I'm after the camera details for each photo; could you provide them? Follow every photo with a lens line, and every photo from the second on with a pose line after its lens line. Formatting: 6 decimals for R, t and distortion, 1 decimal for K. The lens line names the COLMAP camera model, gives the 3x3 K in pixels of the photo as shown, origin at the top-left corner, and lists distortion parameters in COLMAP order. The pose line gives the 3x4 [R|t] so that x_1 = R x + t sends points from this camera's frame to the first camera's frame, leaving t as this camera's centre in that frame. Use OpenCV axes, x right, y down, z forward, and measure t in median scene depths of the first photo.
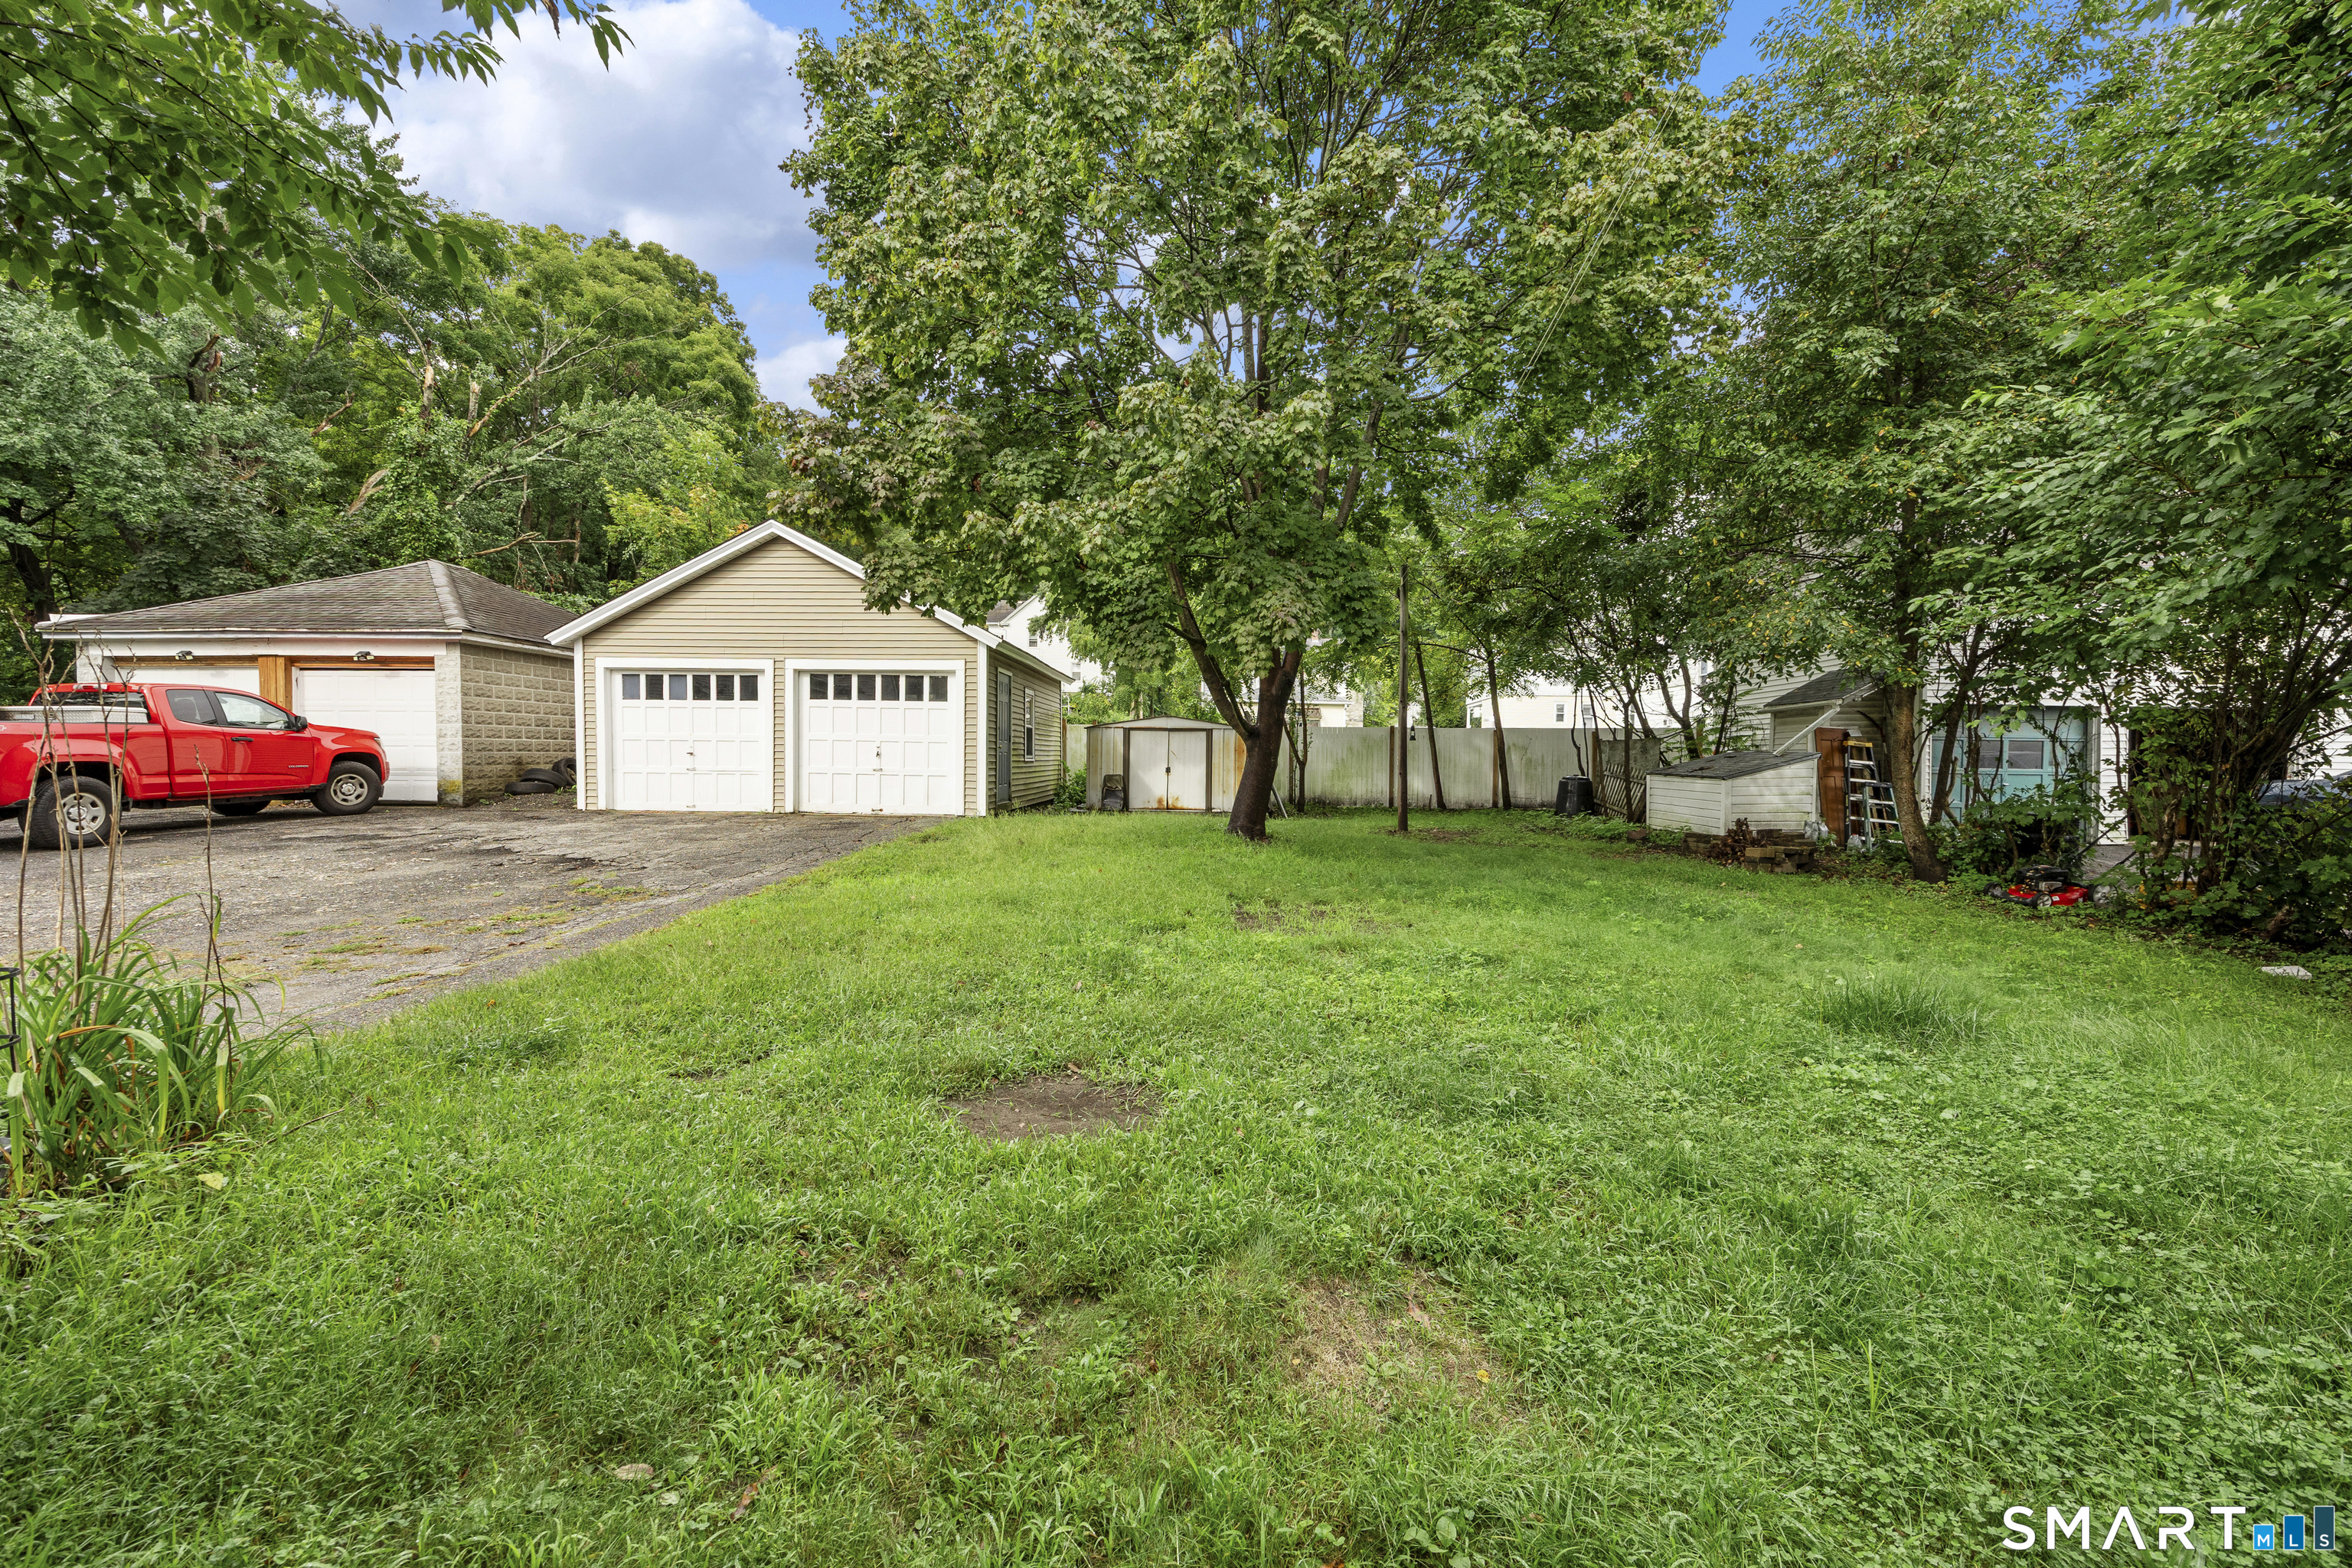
lens RADIAL K [[946.3, 0, 1181.0], [0, 946.3, 801.6], [0, 0, 1]] dist [0.008963, 0.000091]
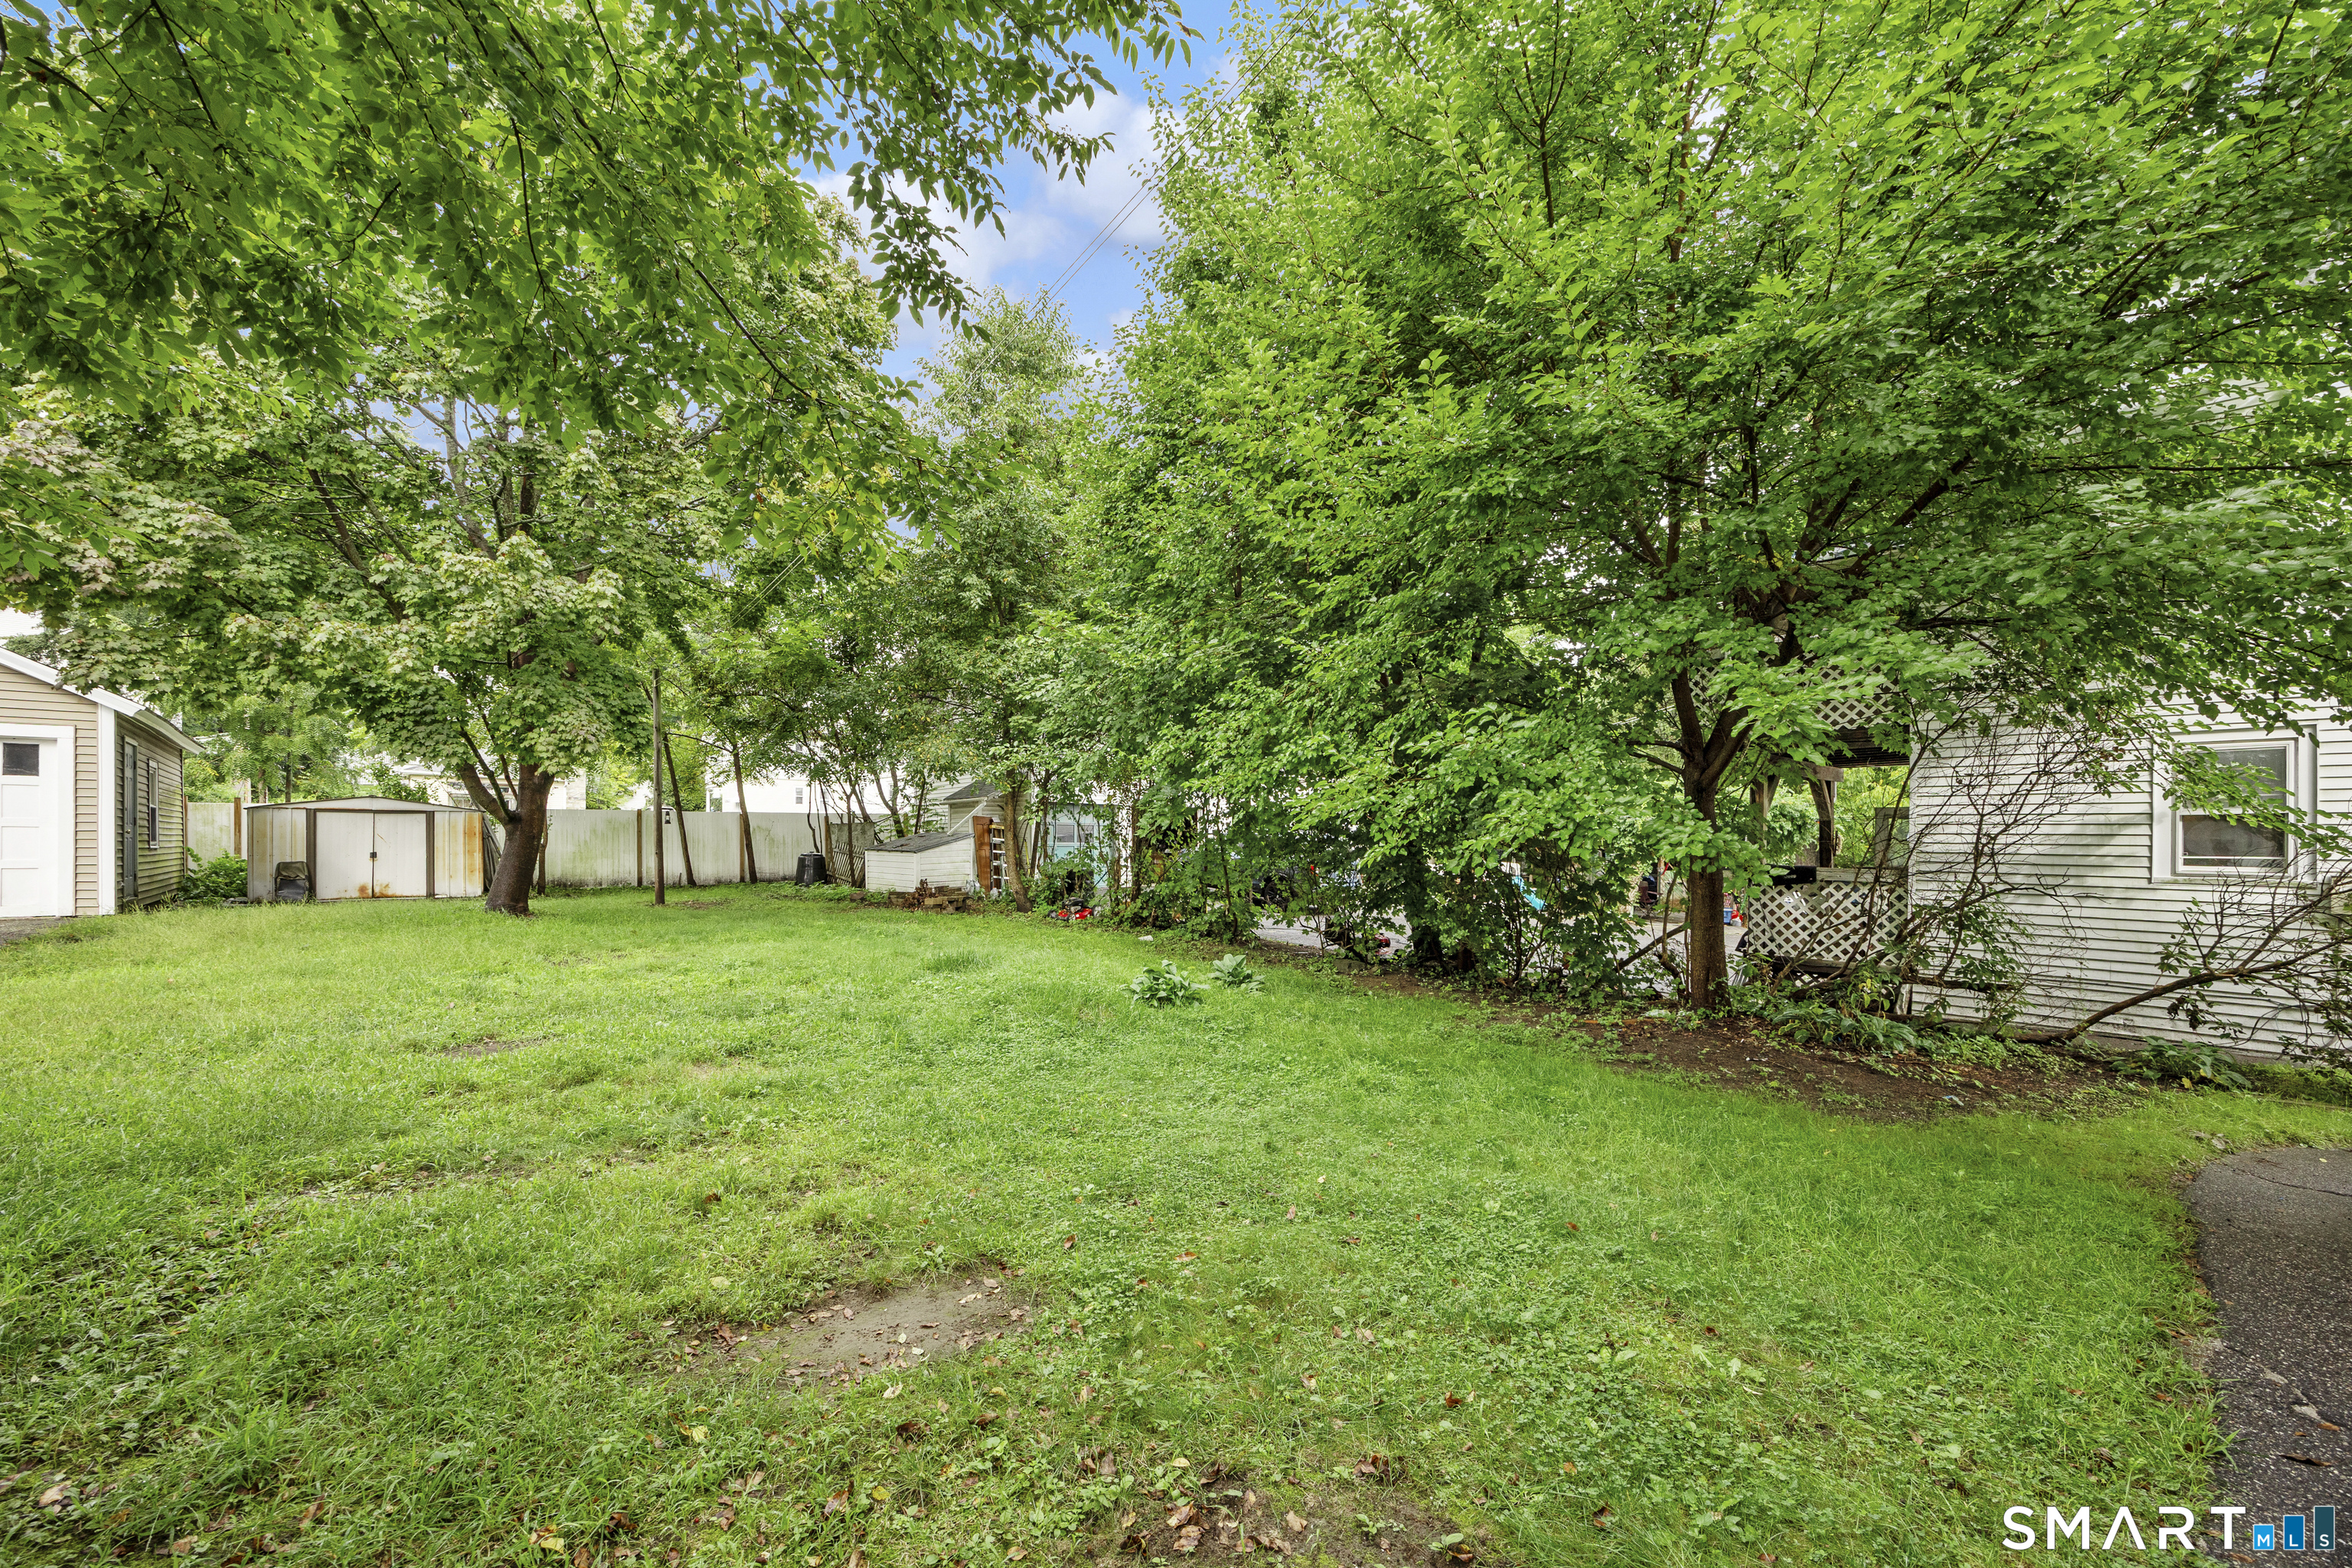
lens RADIAL K [[934.7, 0, 1166.3], [0, 934.7, 823.0], [0, 0, 1]] dist [0.001111, -0.000098]
pose [[0.729620, 0.001950, 0.683850, -0.091565], [0.039902, 0.998171, -0.045419, 0.009758], [-0.682687, 0.060425, 0.728208, -0.239044]]
